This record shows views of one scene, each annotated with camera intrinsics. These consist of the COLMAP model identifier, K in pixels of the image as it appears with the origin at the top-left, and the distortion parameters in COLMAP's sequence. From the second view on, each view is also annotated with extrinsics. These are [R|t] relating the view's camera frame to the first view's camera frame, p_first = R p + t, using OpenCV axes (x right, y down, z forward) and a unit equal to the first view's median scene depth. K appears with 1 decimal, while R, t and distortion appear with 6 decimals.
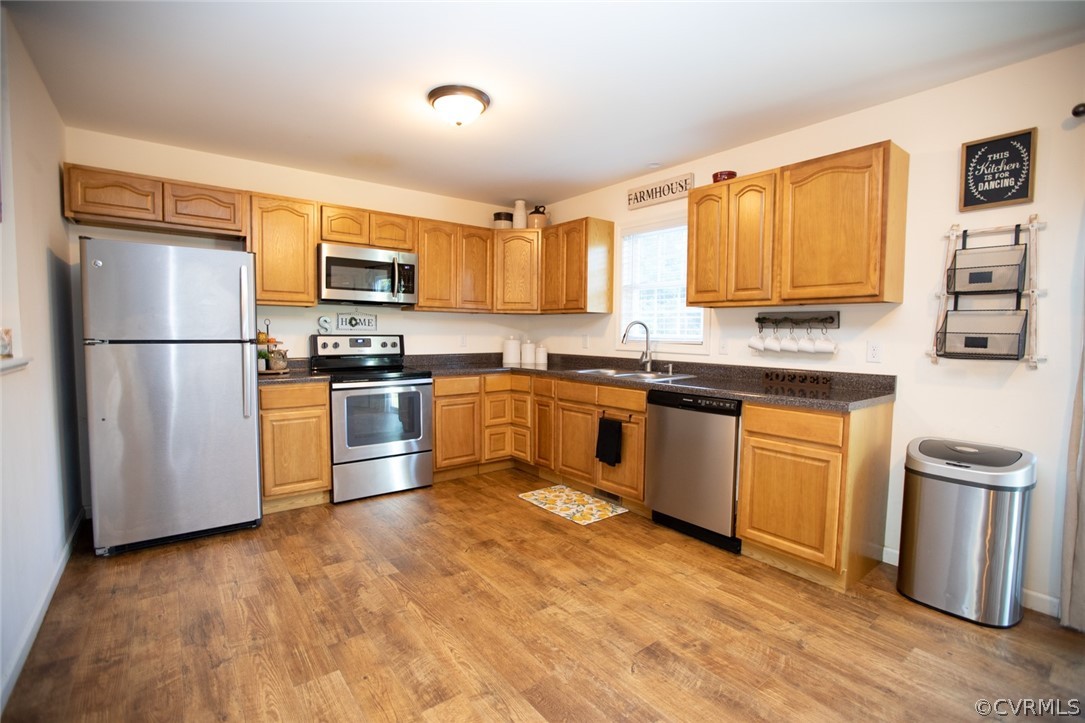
lens RADIAL K [[496.2, 0, 539.3], [0, 496.2, 362.3], [0, 0, 1]] dist [-0.049761, 0.019002]
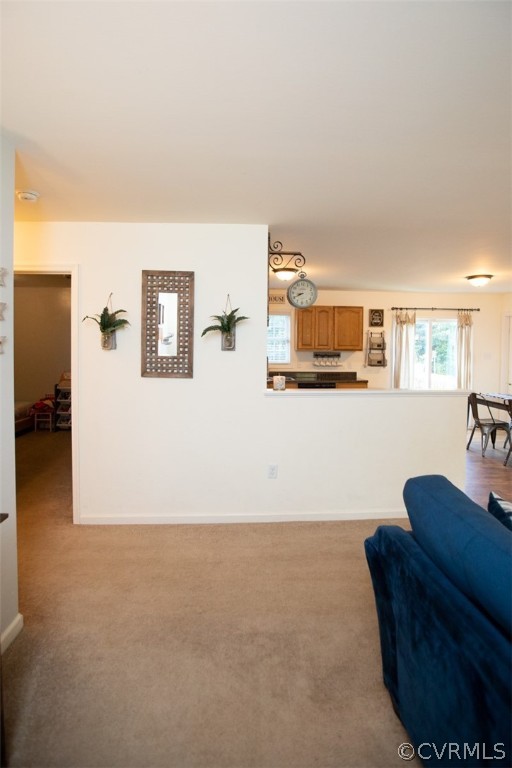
lens RADIAL K [[379.3, 0, 274.5], [0, 379.3, 355.7], [0, 0, 1]] dist [-0.015563, -0.000026]
pose [[0.536374, -0.028947, 0.843484, -1.497967], [0.050843, 0.998705, 0.001942, -0.099001], [-0.842448, 0.041844, 0.537151, 0.041695]]
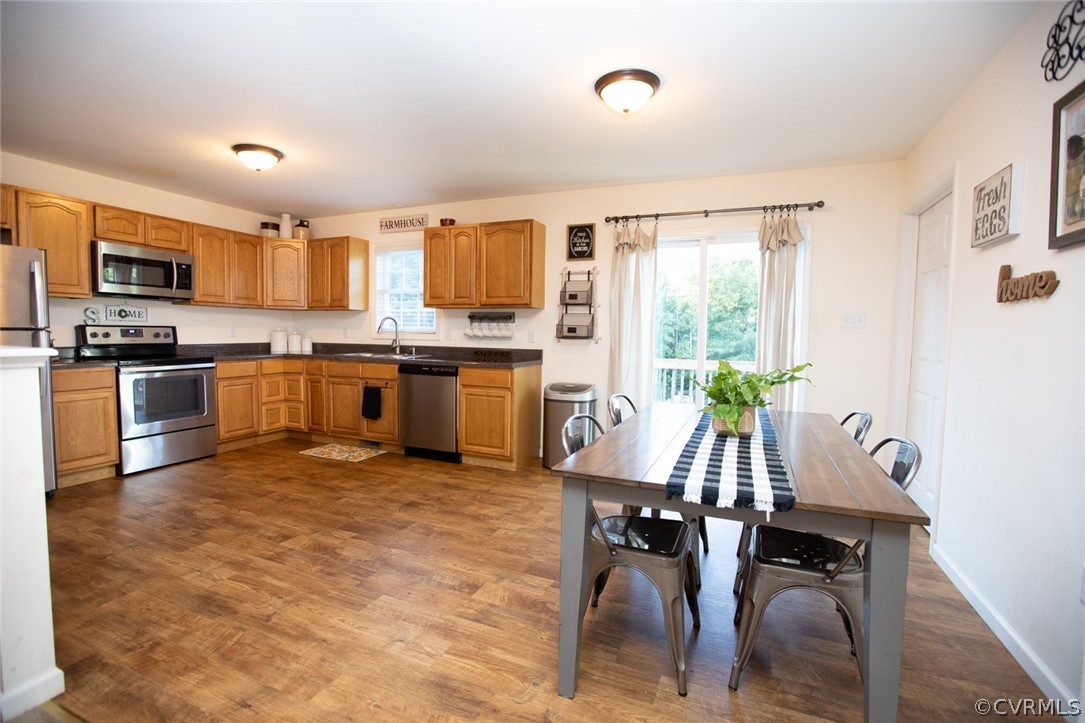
lens RADIAL K [[496.2, 0, 535.1], [0, 496.2, 359.2], [0, 0, 1]] dist [-0.049761, 0.019002]
pose [[0.876010, -0.023928, 0.481699, -0.131208], [0.023073, 0.999704, 0.007700, 0.039737], [-0.481740, 0.004369, 0.876303, -0.470533]]
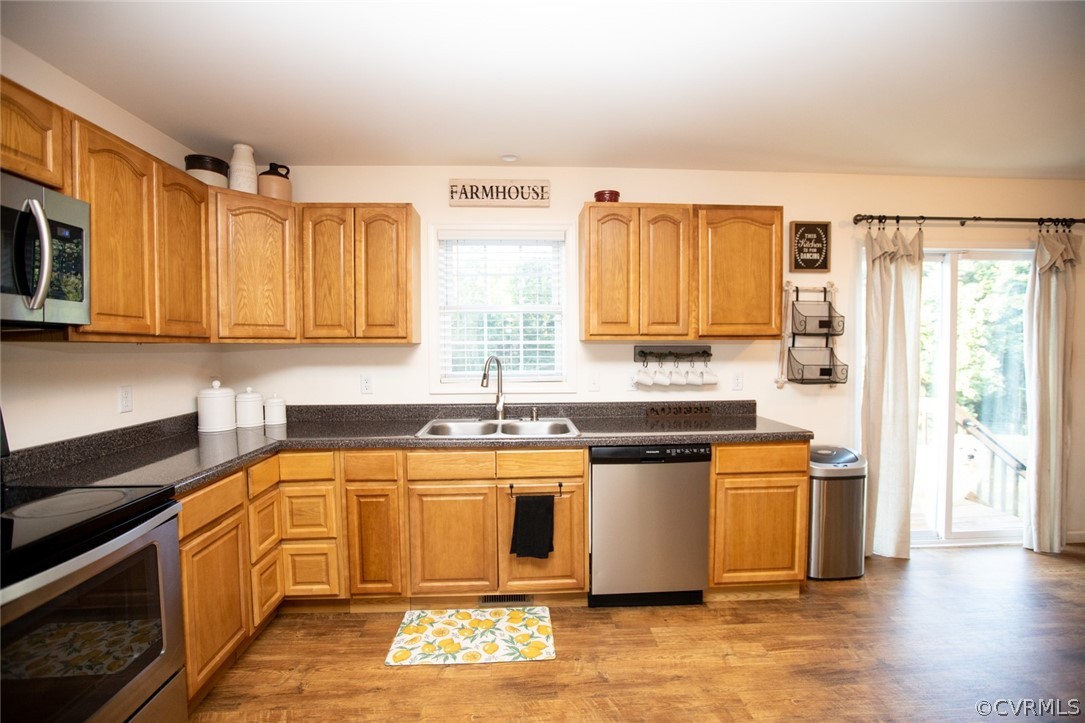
lens RADIAL K [[496.2, 0, 540.7], [0, 496.2, 361.0], [0, 0, 1]] dist [-0.049761, 0.019002]
pose [[0.569101, -0.039709, 0.821308, -0.465343], [0.061232, 0.998107, 0.005828, -0.089528], [-0.819985, 0.046974, 0.570455, 0.607185]]
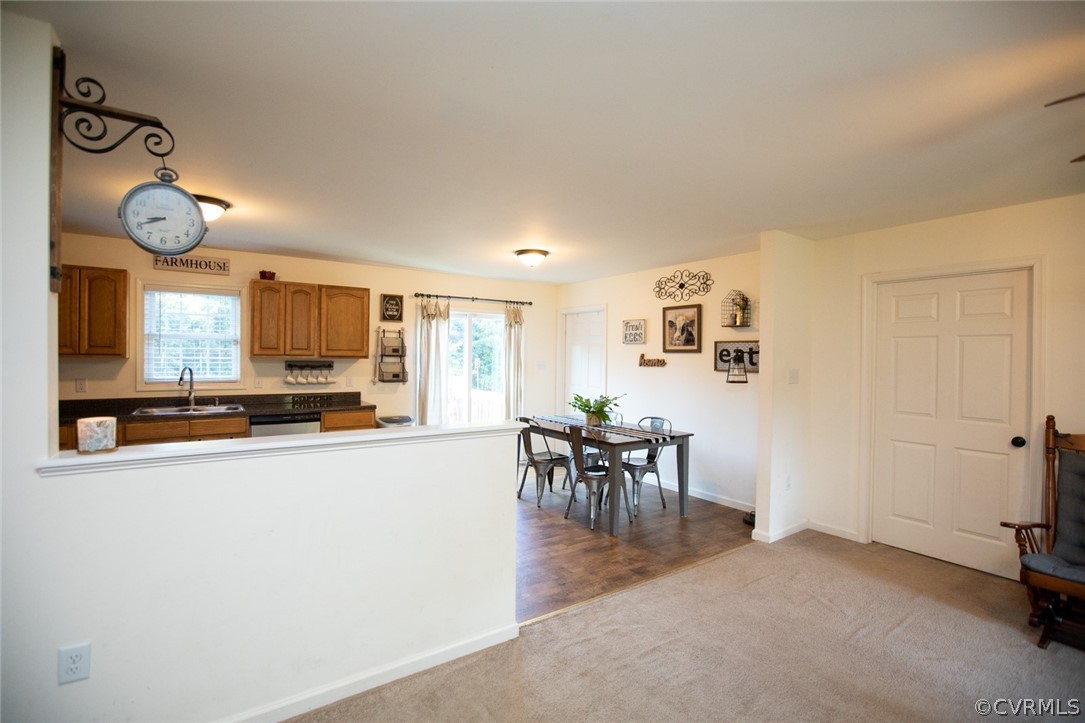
lens RADIAL K [[496.2, 0, 535.3], [0, 496.2, 361.4], [0, 0, 1]] dist [-0.049761, 0.019002]
pose [[0.058468, -0.021483, 0.998058, -1.154935], [0.050522, 0.998551, 0.018534, -0.089331], [-0.997010, 0.049340, 0.059468, 0.073889]]
